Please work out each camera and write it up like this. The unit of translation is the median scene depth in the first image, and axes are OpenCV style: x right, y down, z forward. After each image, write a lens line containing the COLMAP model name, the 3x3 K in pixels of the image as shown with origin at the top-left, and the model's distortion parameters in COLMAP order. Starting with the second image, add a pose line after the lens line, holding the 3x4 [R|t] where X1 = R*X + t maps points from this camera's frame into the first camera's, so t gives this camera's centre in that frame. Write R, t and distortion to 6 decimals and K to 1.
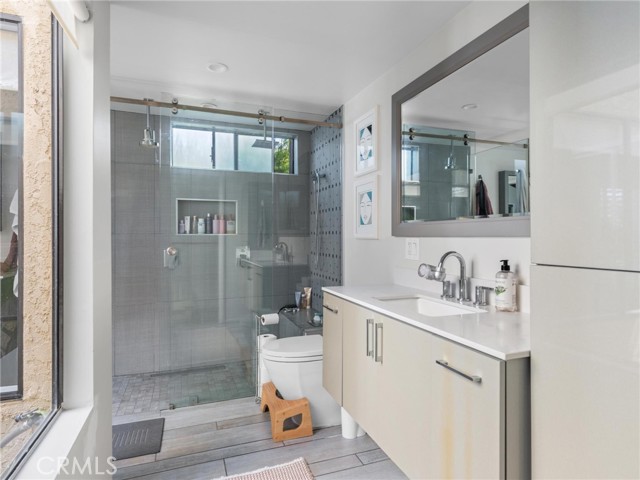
lens RADIAL K [[365.8, 0, 320.0], [0, 365.8, 240.0], [0, 0, 1]] dist [0.001496, -0.003552]
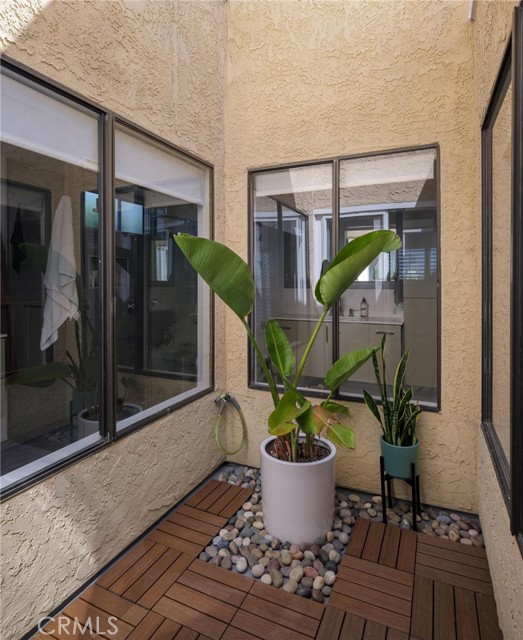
lens RADIAL K [[370.8, 0, 262.5], [0, 370.8, 277.6], [0, 0, 1]] dist [-0.002849, -0.000407]
pose [[0.703867, 0.003299, 0.710324, -1.077223], [0.004222, 0.999952, -0.008828, -0.040730], [-0.710319, 0.009212, 0.703819, -0.212423]]
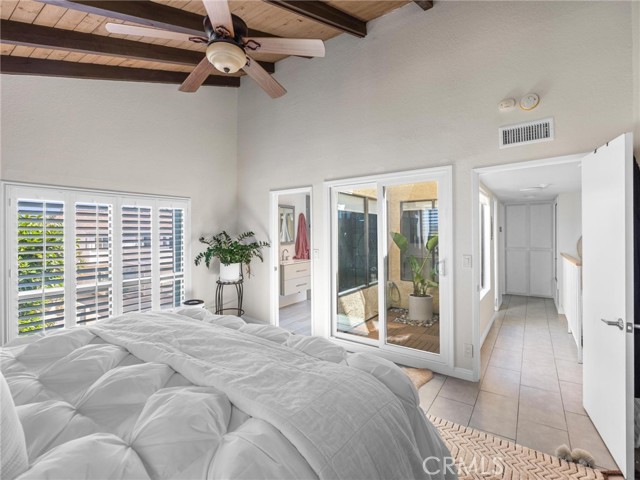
lens RADIAL K [[301.0, 0, 321.5], [0, 301.0, 230.9], [0, 0, 1]] dist [-0.008348, 0.000068]
pose [[0.823315, 0.000848, 0.567584, -2.170381], [0.005934, 0.999931, -0.010102, -0.104642], [-0.567554, 0.011685, 0.823253, -1.008904]]
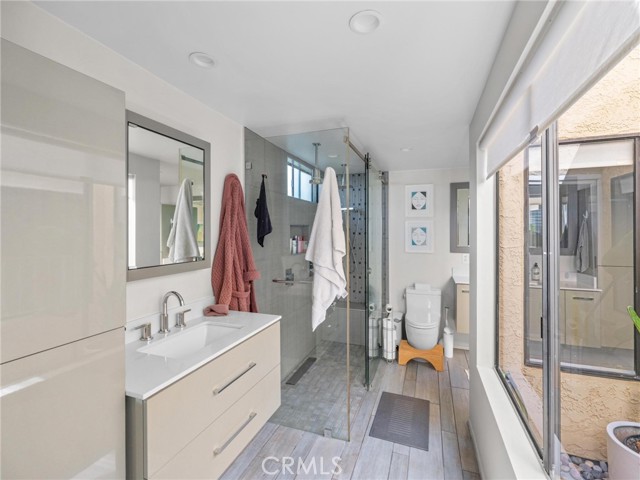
lens RADIAL K [[294.1, 0, 319.4], [0, 294.1, 232.2], [0, 0, 1]] dist [0.000954, 0.000944]
pose [[0.654601, -0.001541, 0.755973, -1.345460], [0.005310, 0.999983, -0.002560, -0.108978], [-0.755956, 0.005690, 0.654597, 0.426192]]
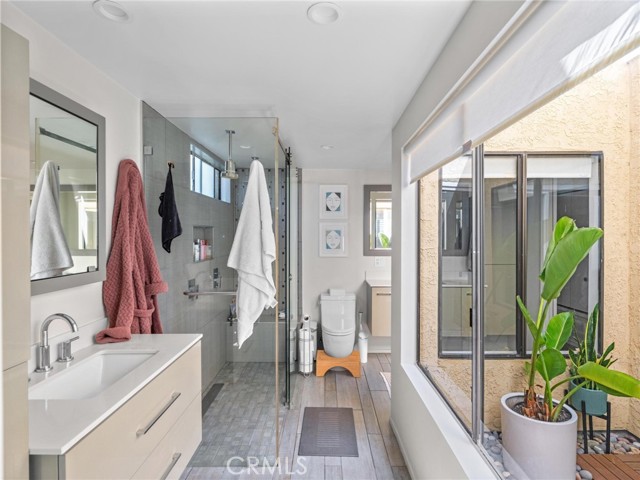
lens RADIAL K [[337.9, 0, 320.8], [0, 337.9, 237.3], [0, 0, 1]] dist [0.000608, -0.000455]
pose [[0.360366, -0.006082, 0.932791, -1.421858], [0.006041, 0.999973, 0.004186, -0.106347], [-0.932792, 0.004127, 0.360393, 0.492888]]
